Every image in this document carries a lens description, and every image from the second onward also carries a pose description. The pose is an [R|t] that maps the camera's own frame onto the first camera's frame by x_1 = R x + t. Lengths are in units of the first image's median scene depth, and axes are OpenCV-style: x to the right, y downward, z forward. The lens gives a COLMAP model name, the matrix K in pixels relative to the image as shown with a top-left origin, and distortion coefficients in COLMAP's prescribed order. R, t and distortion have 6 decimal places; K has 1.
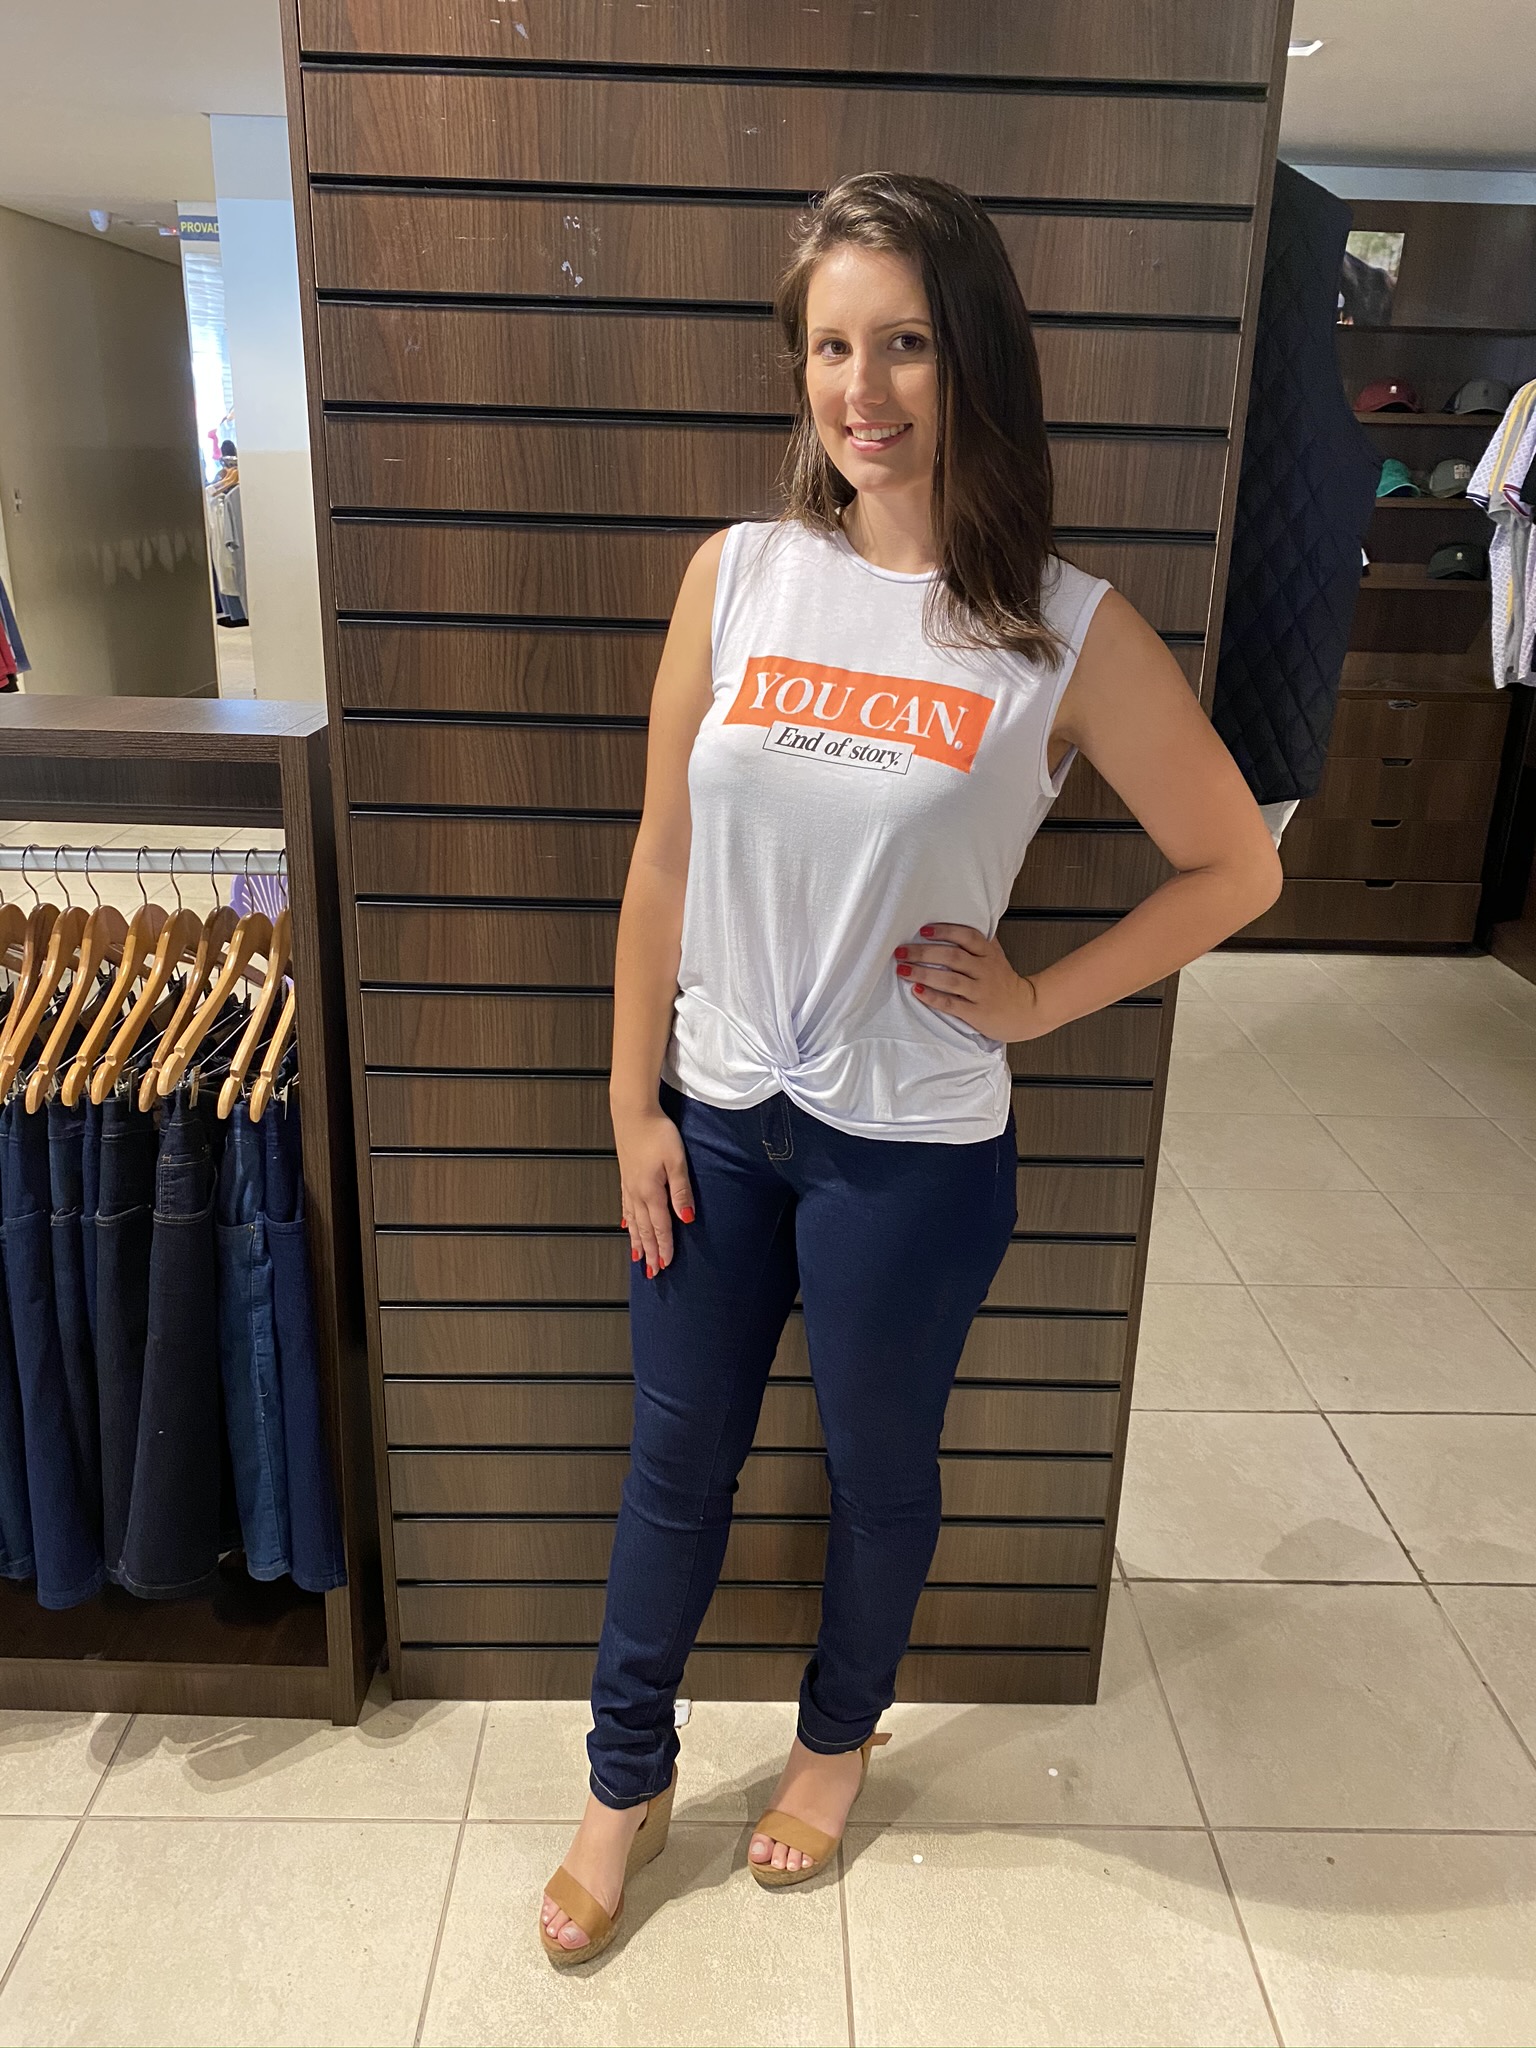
lens RADIAL K [[1561.8, 0, 770.0], [0, 1561.8, 1017.1], [0, 0, 1]] dist [-0.000388, 0.006418]
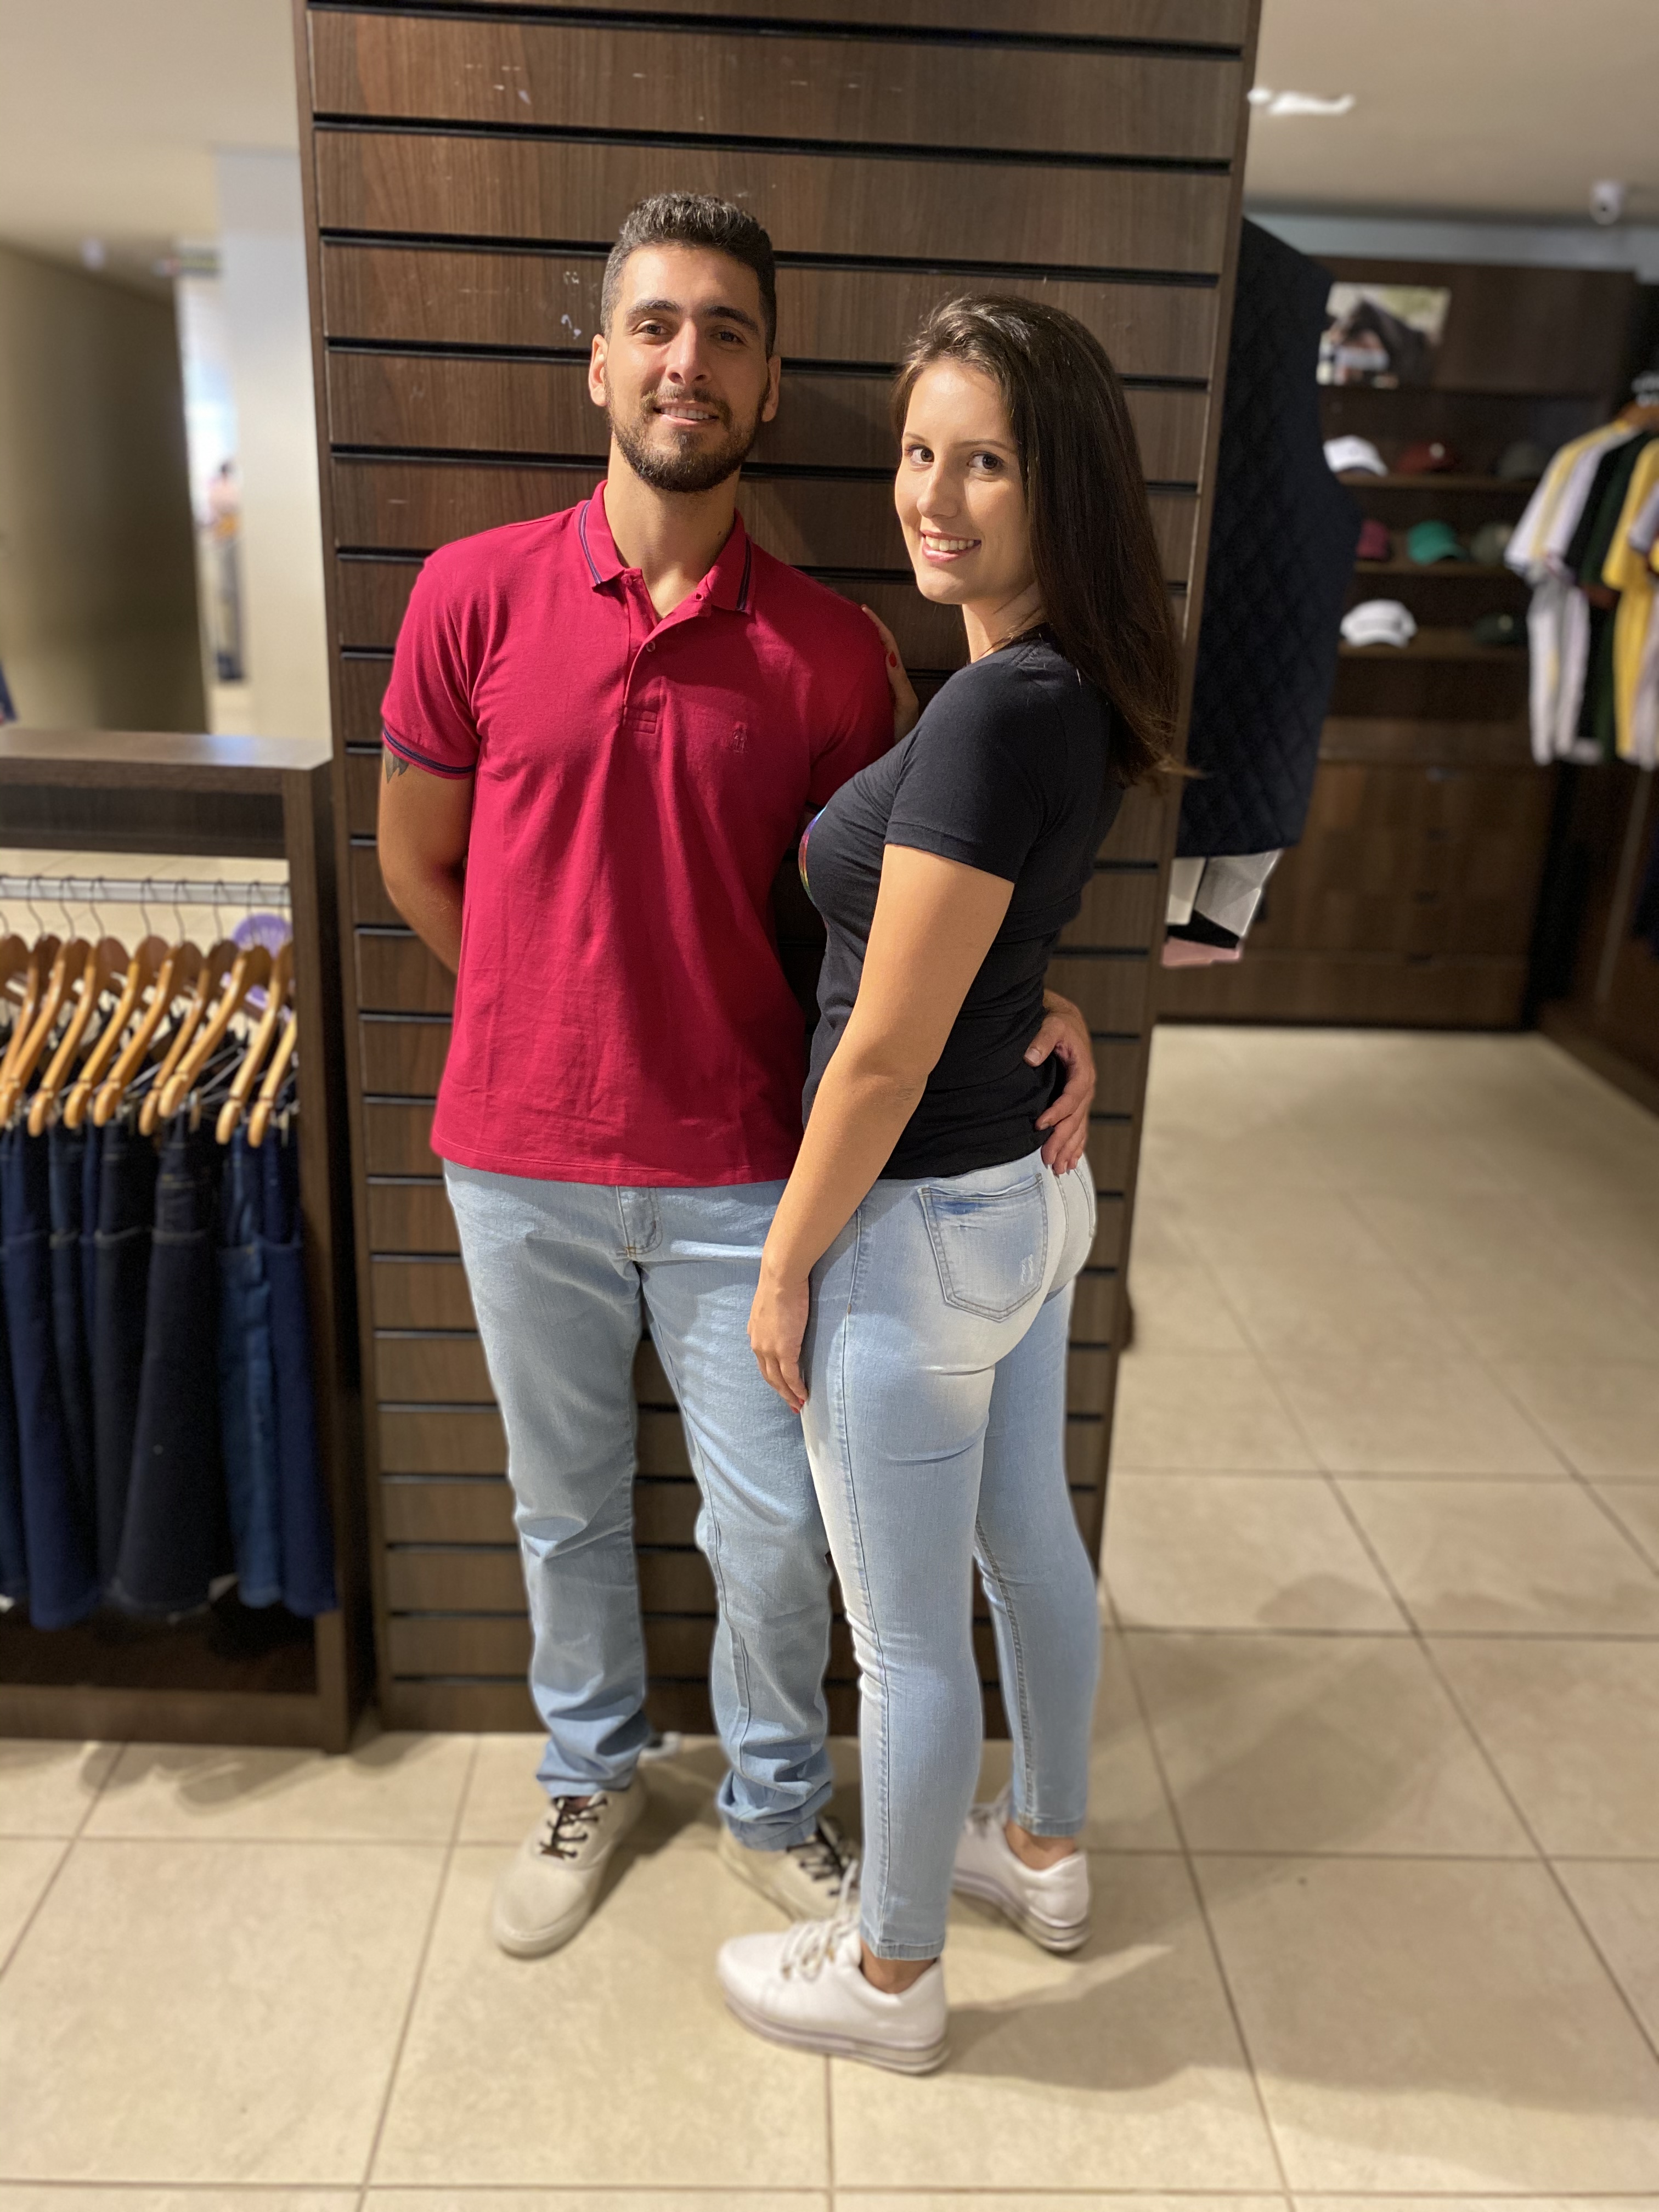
lens RADIAL K [[1685.2, 0, 830.6], [0, 1685.2, 1099.7], [0, 0, 1]] dist [0.000100, 0.003421]
pose [[0.999826, 0.009166, 0.016246, 0.028657], [-0.009001, 0.999907, -0.010210, 0.044435], [-0.016338, 0.010062, 0.999816, -0.108049]]
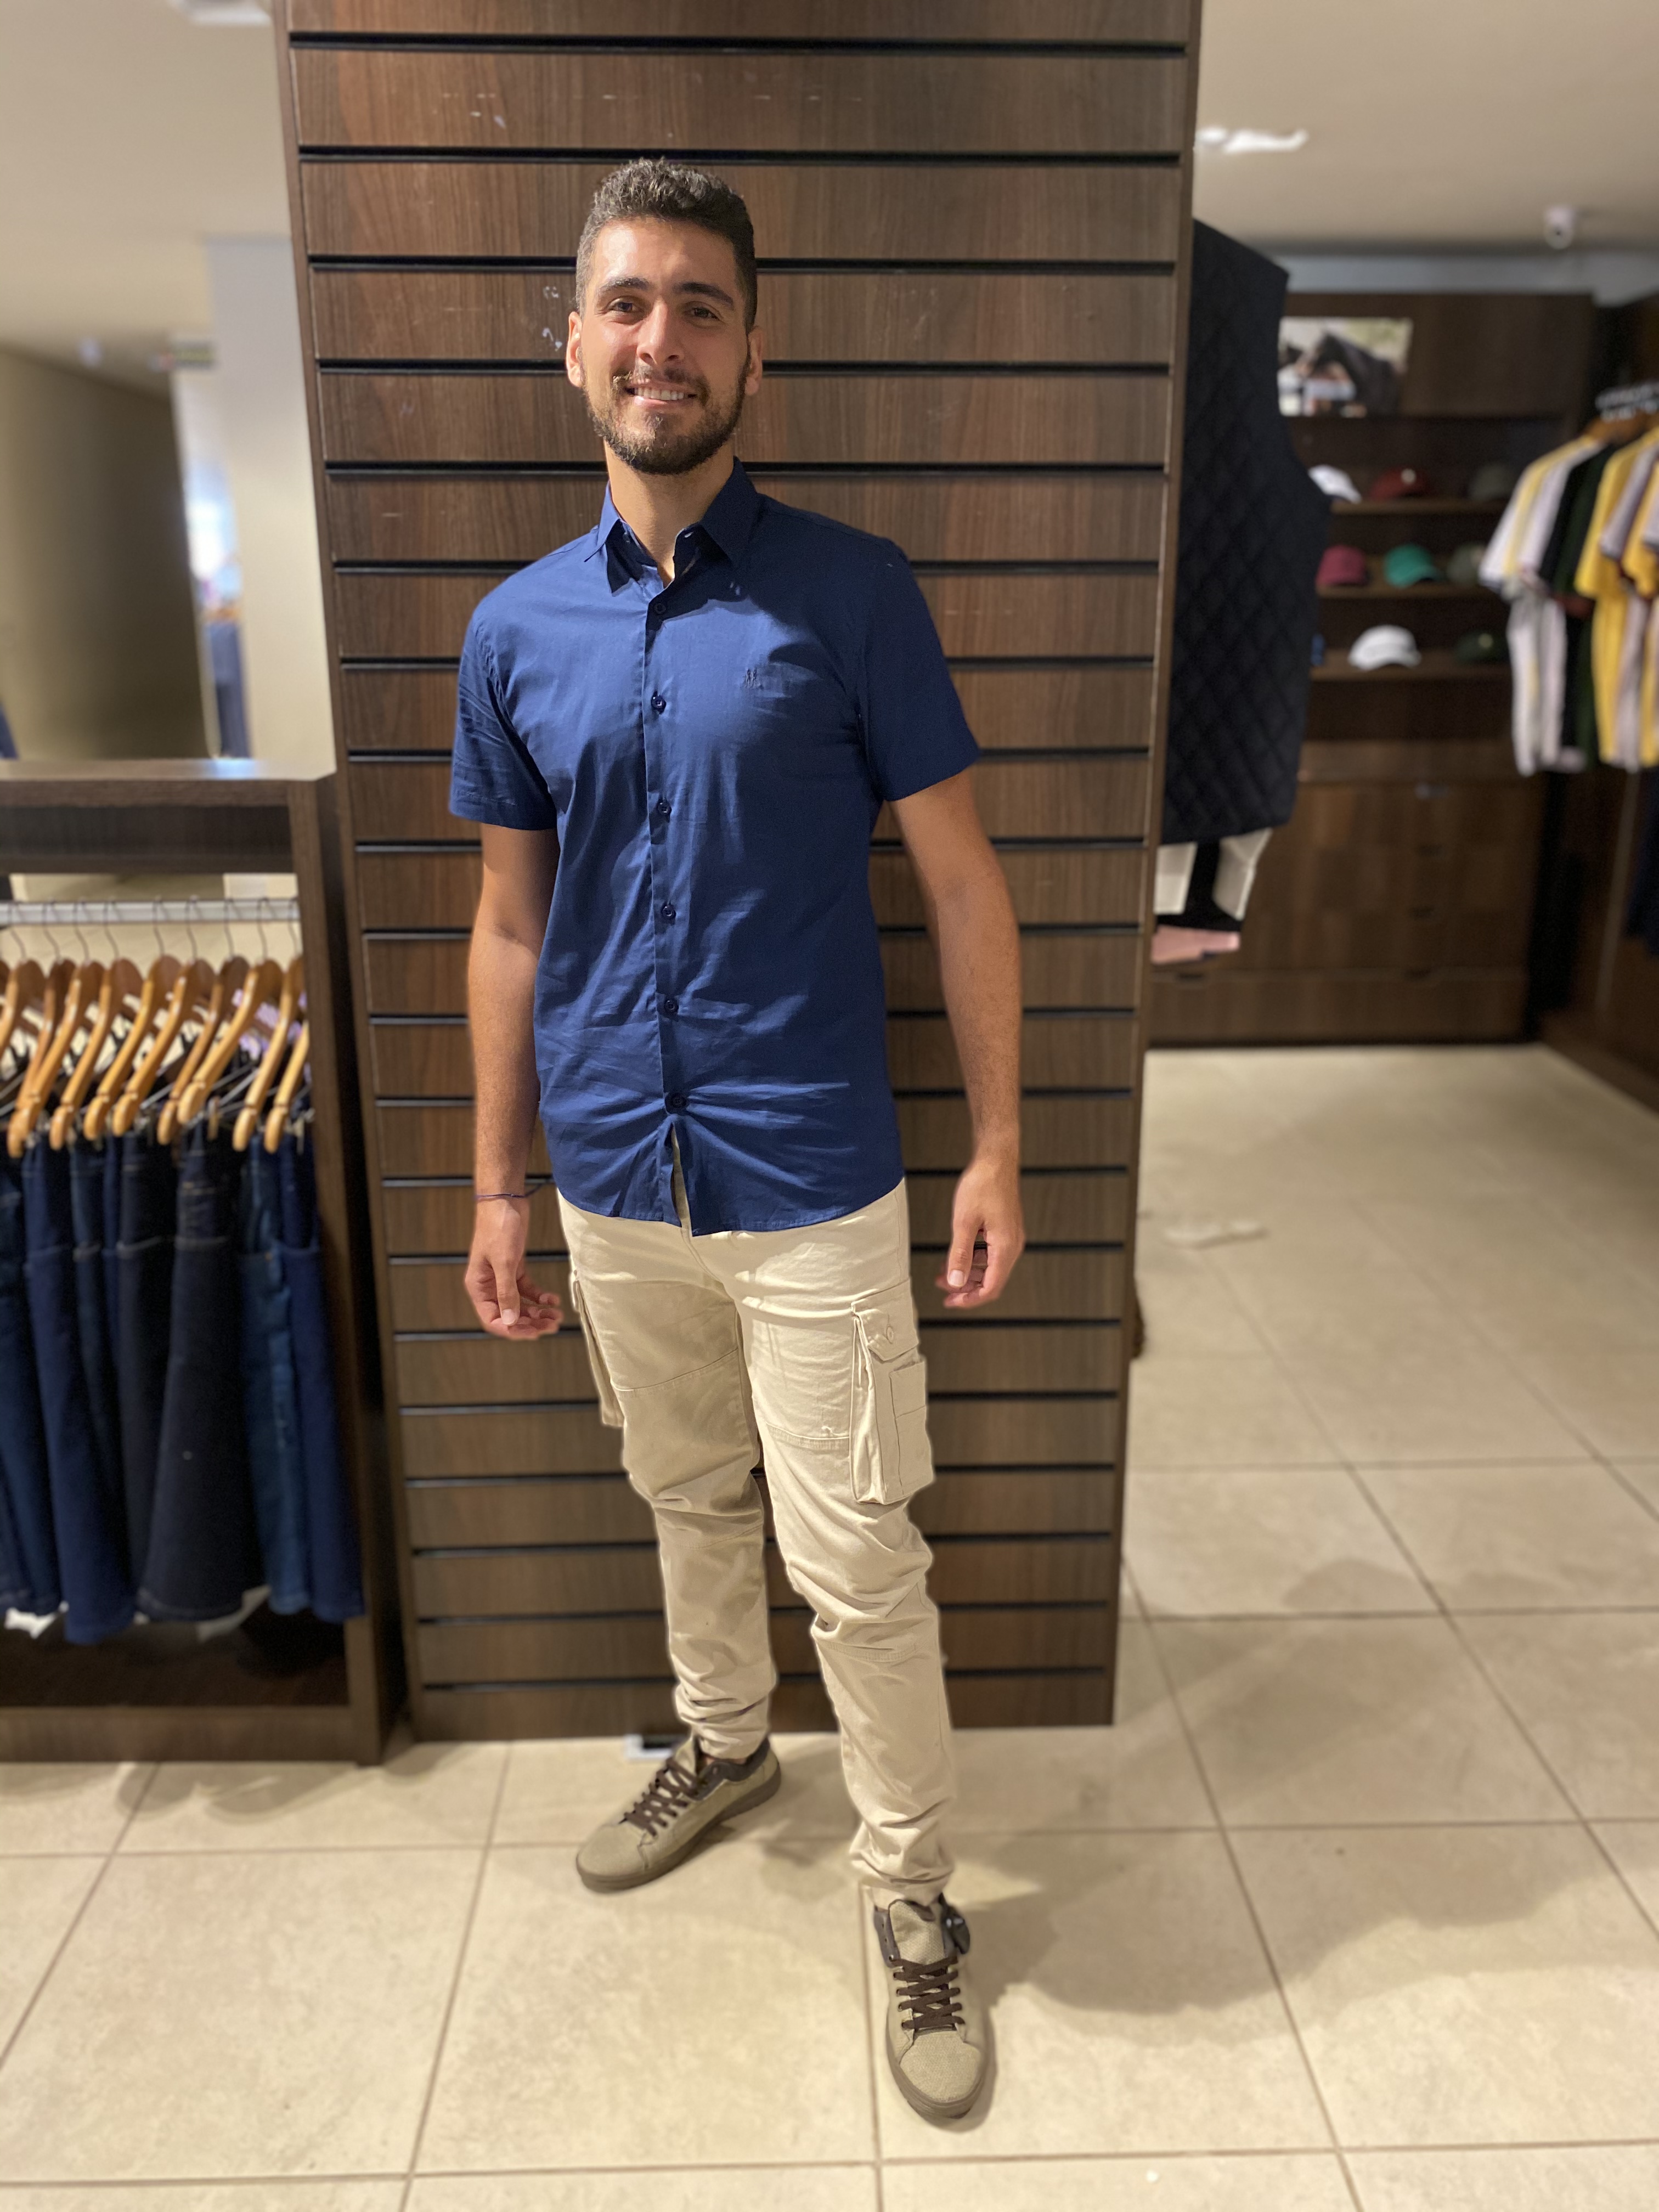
lens RADIAL K [[1681.2, 0, 829.1], [0, 1681.2, 1101.2], [0, 0, 1]] dist [0.003477, -0.000613]
pose [[0.999462, -0.031509, 0.009084, 0.032551], [0.031917, 0.998290, -0.048971, 0.099423], [-0.007525, 0.049234, 0.998759, -0.122637]]
